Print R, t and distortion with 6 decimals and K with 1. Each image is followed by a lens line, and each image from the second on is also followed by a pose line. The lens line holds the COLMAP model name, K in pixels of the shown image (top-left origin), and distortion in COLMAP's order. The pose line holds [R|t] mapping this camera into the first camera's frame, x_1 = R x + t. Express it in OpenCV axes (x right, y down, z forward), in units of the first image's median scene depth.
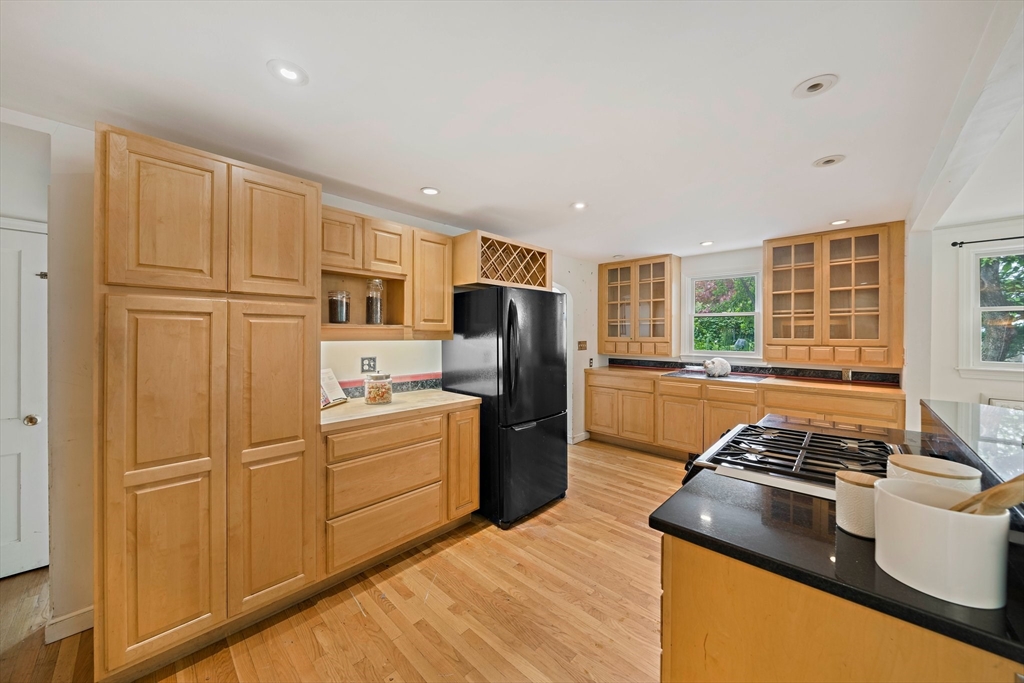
lens RADIAL K [[363.0, 0, 515.5], [0, 363.0, 336.0], [0, 0, 1]] dist [-0.003715, -0.000329]
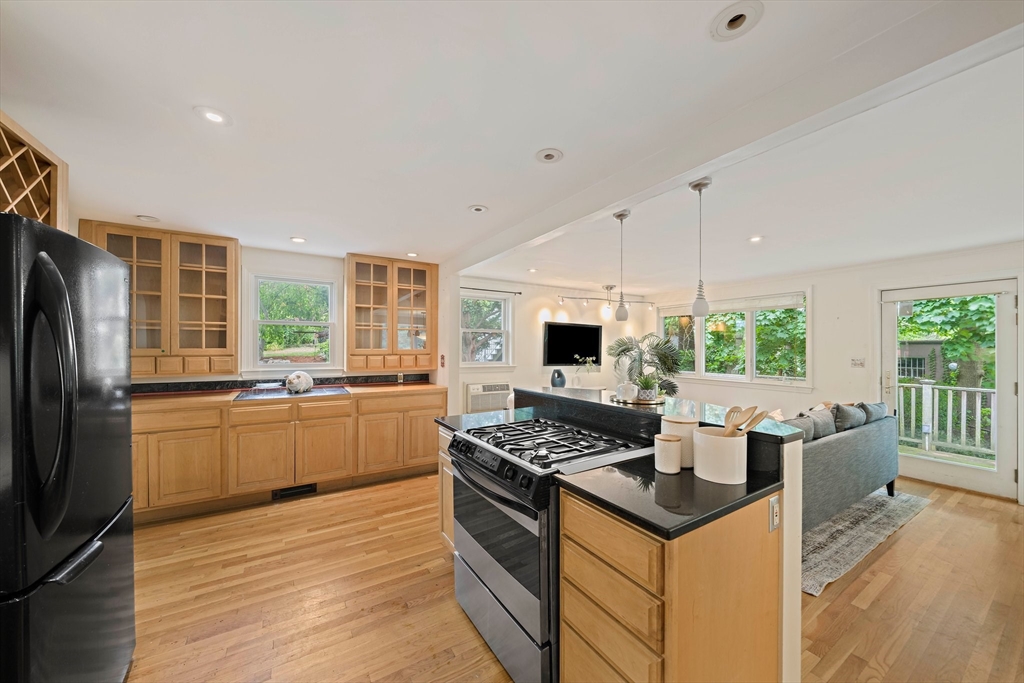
lens RADIAL K [[363.0, 0, 504.9], [0, 363.0, 346.3], [0, 0, 1]] dist [-0.003715, -0.000329]
pose [[0.265705, -0.000848, 0.964054, -0.177943], [0.001718, 0.999998, 0.000406, -0.000666], [-0.964053, 0.001549, 0.265706, 0.296665]]
